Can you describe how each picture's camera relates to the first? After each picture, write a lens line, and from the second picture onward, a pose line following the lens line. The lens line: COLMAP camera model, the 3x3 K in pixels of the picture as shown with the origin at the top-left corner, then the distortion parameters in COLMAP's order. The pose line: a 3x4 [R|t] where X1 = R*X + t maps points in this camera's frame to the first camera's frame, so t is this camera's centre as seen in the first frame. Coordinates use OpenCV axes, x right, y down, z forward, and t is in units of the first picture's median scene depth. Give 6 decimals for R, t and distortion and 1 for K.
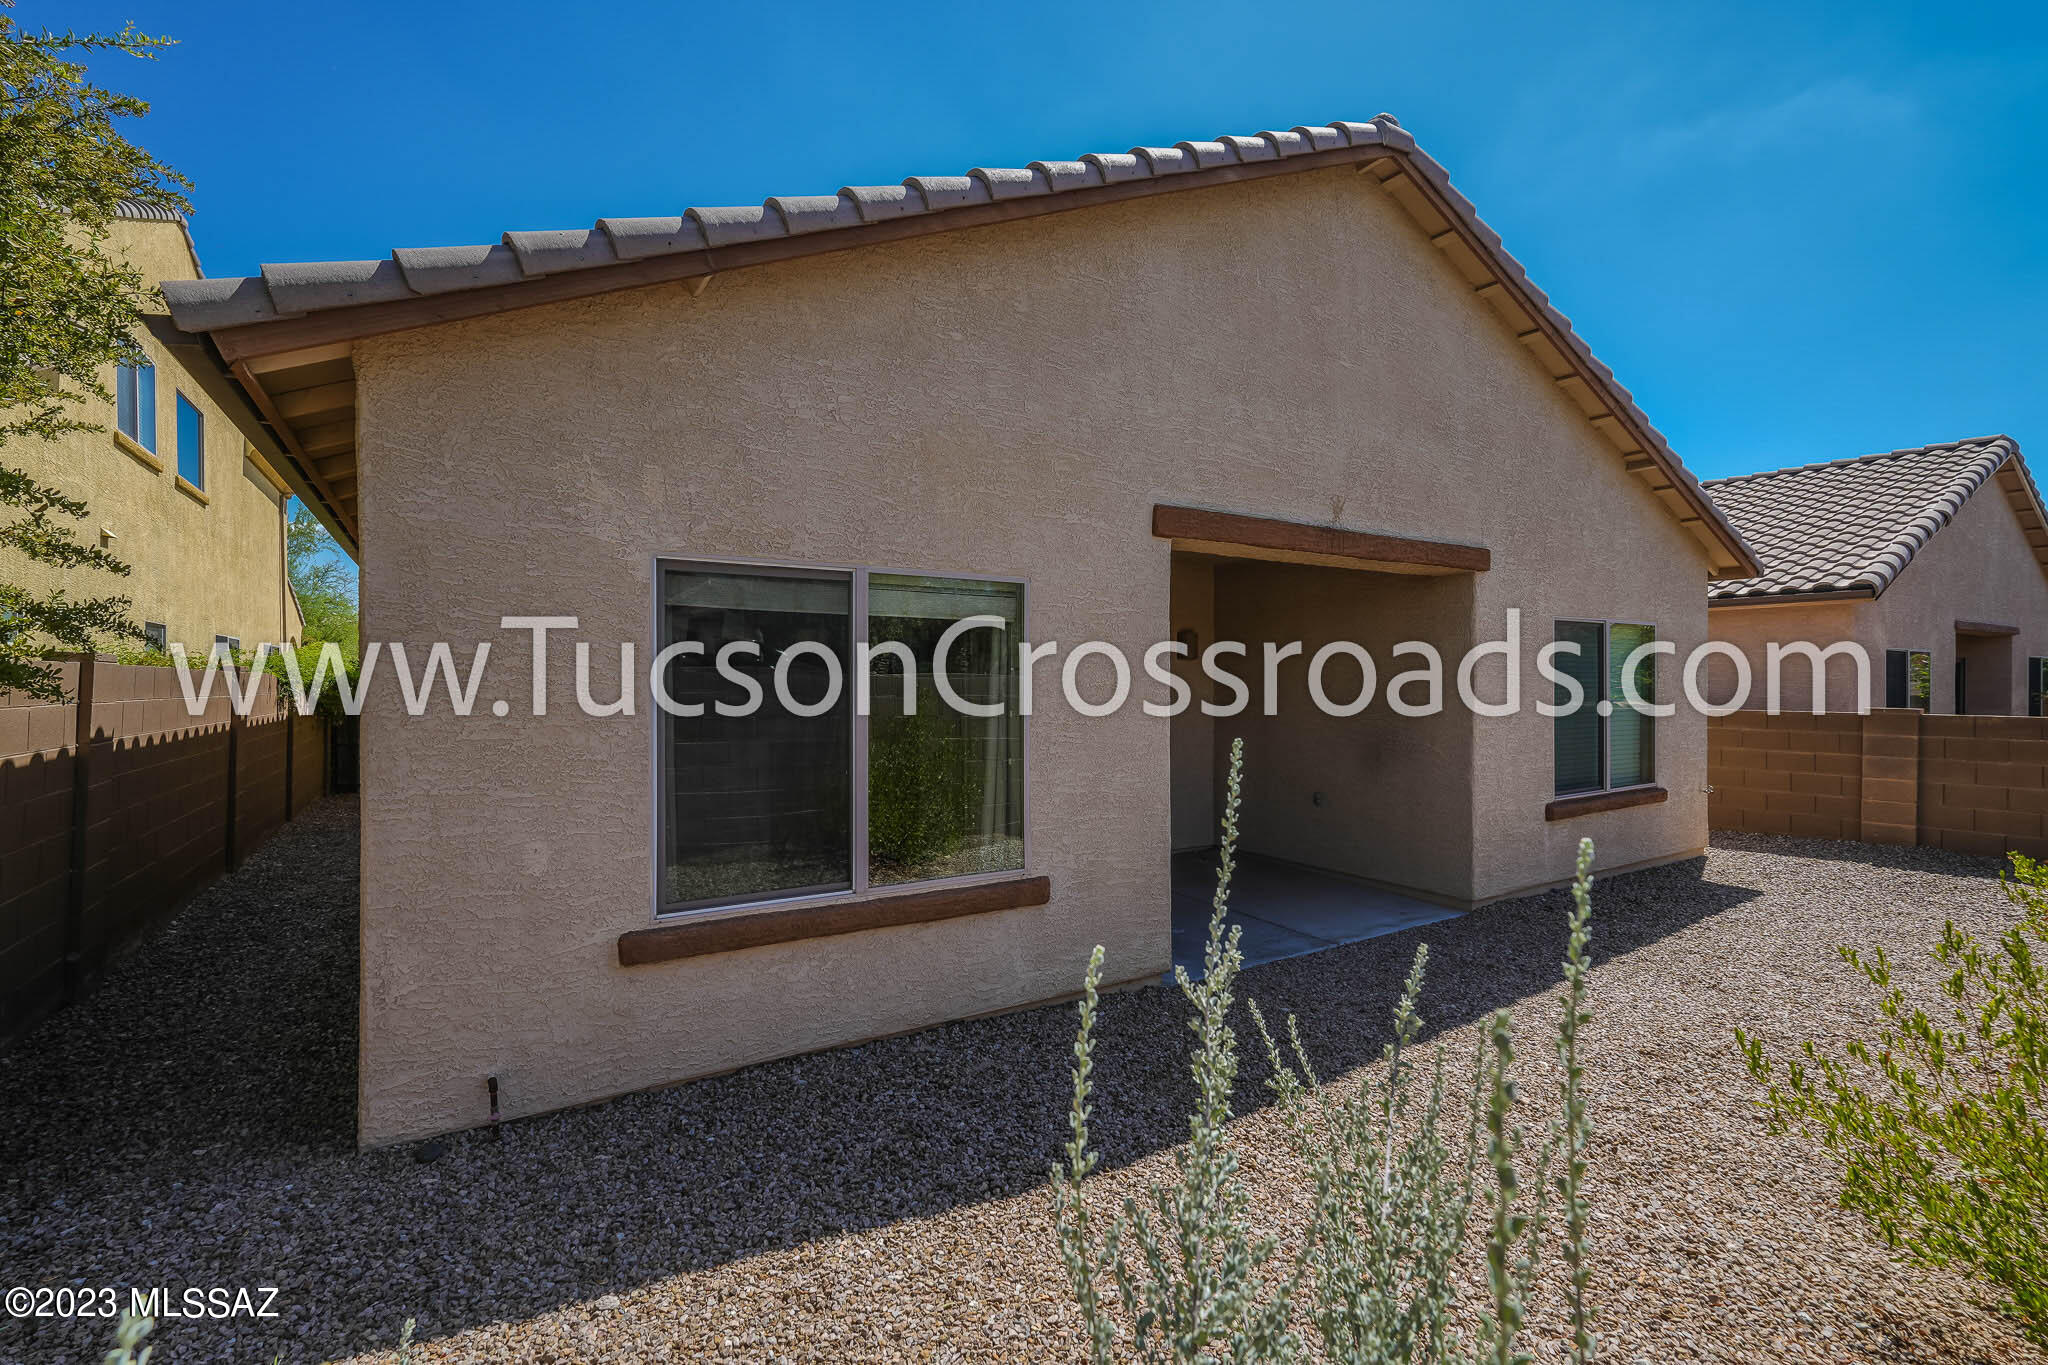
lens RADIAL K [[898.9, 0, 1028.7], [0, 898.9, 684.1], [0, 0, 1]] dist [-0.010408, 0.006004]
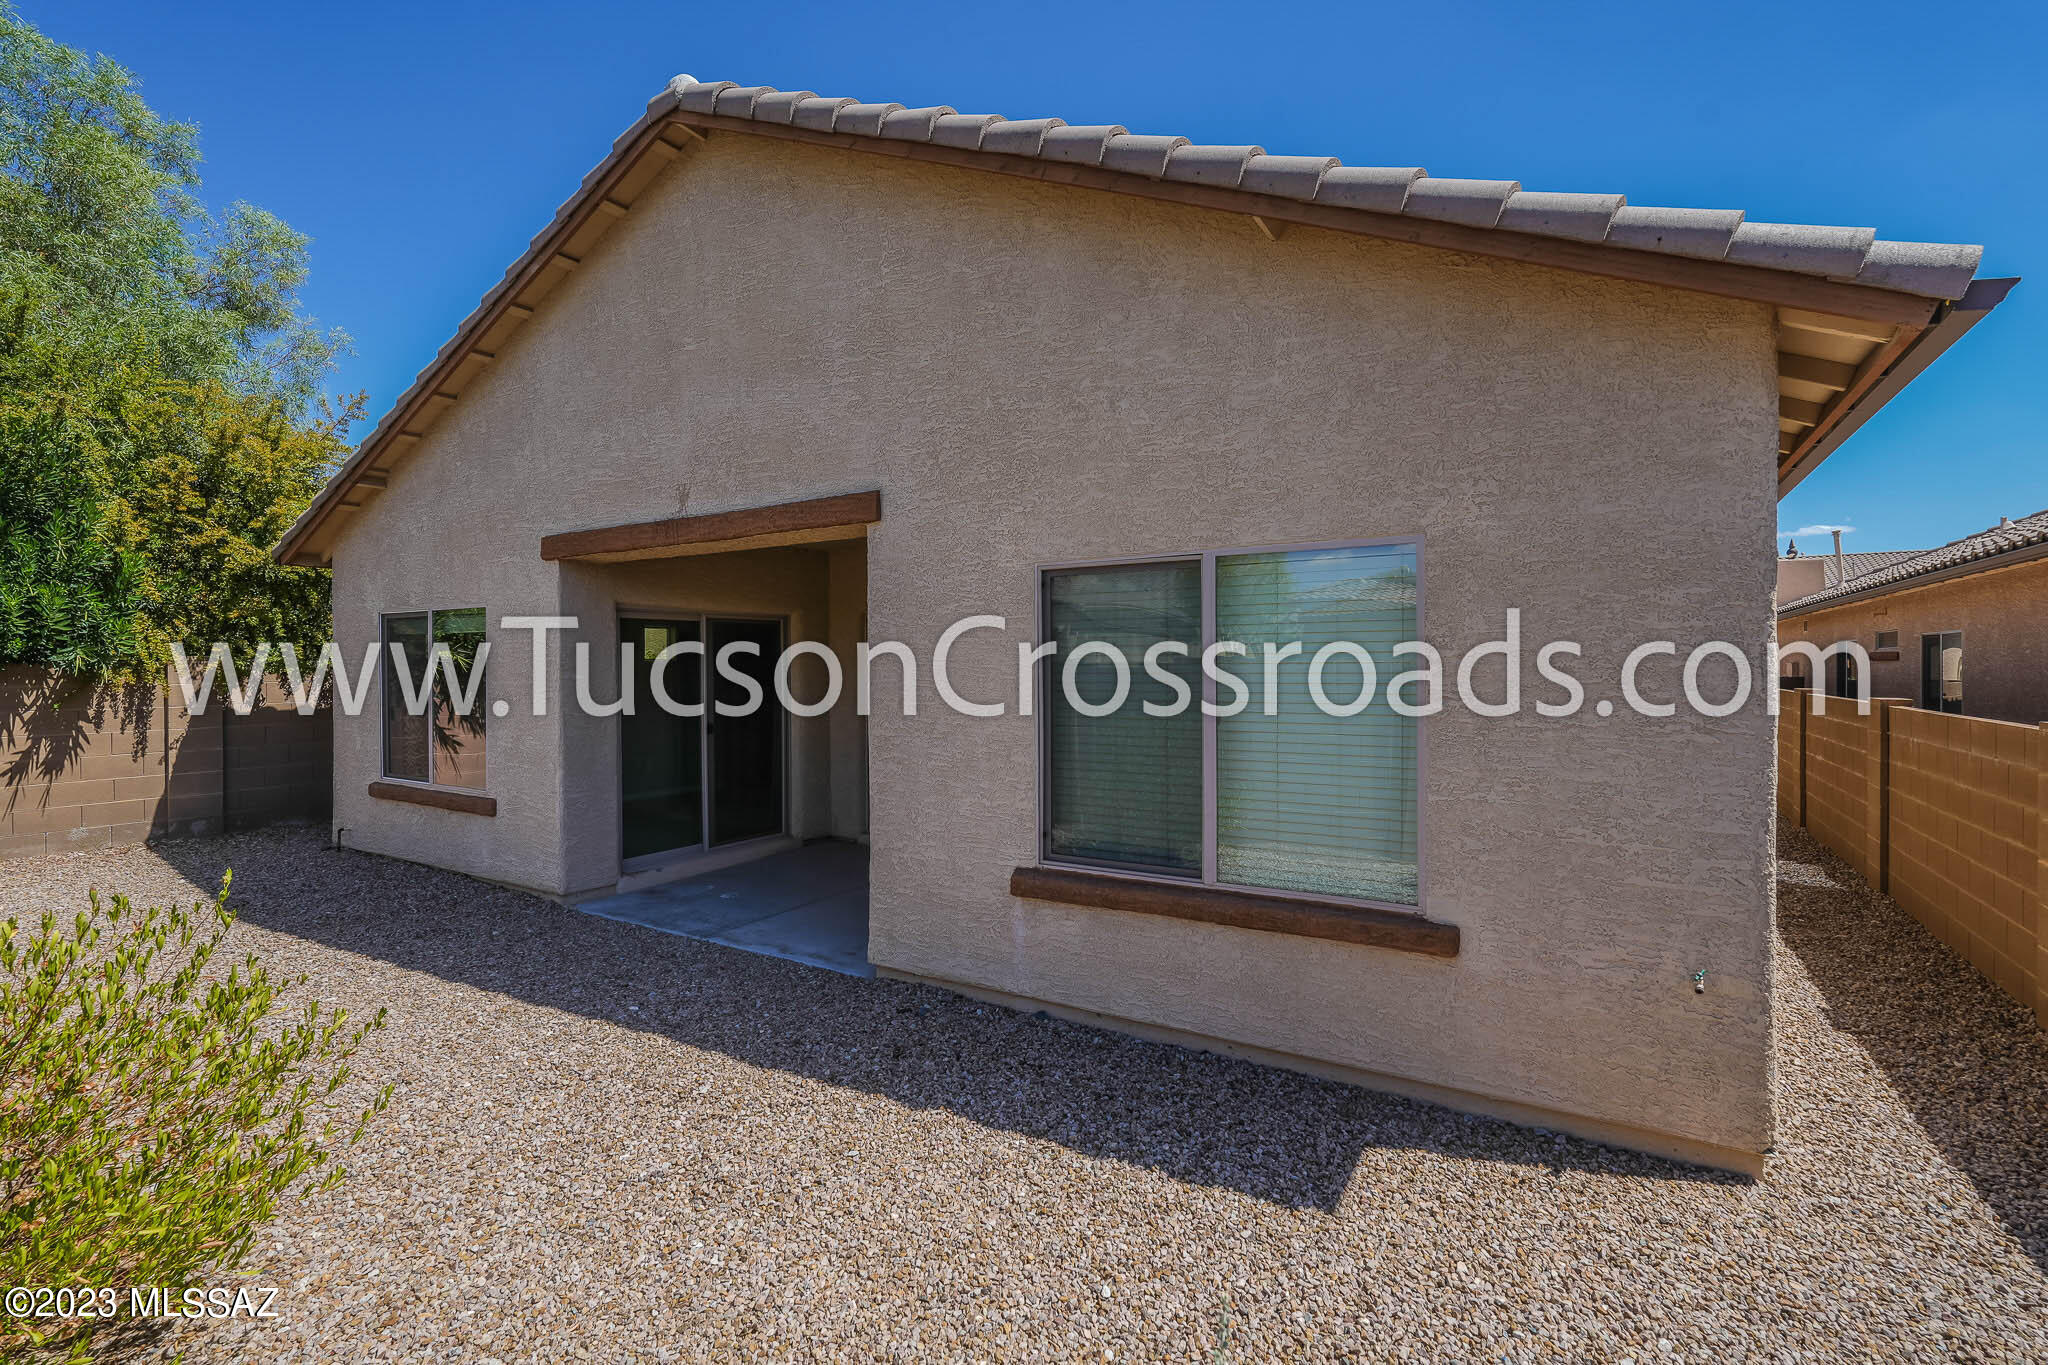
lens RADIAL K [[1003.3, 0, 1084.4], [0, 1003.3, 685.1], [0, 0, 1]] dist [-0.002501, -0.000232]
pose [[0.417220, 0.011565, -0.908732, 1.480699], [-0.003708, 0.999932, 0.011023, -0.000761], [0.908798, -0.001229, 0.417234, 0.900972]]
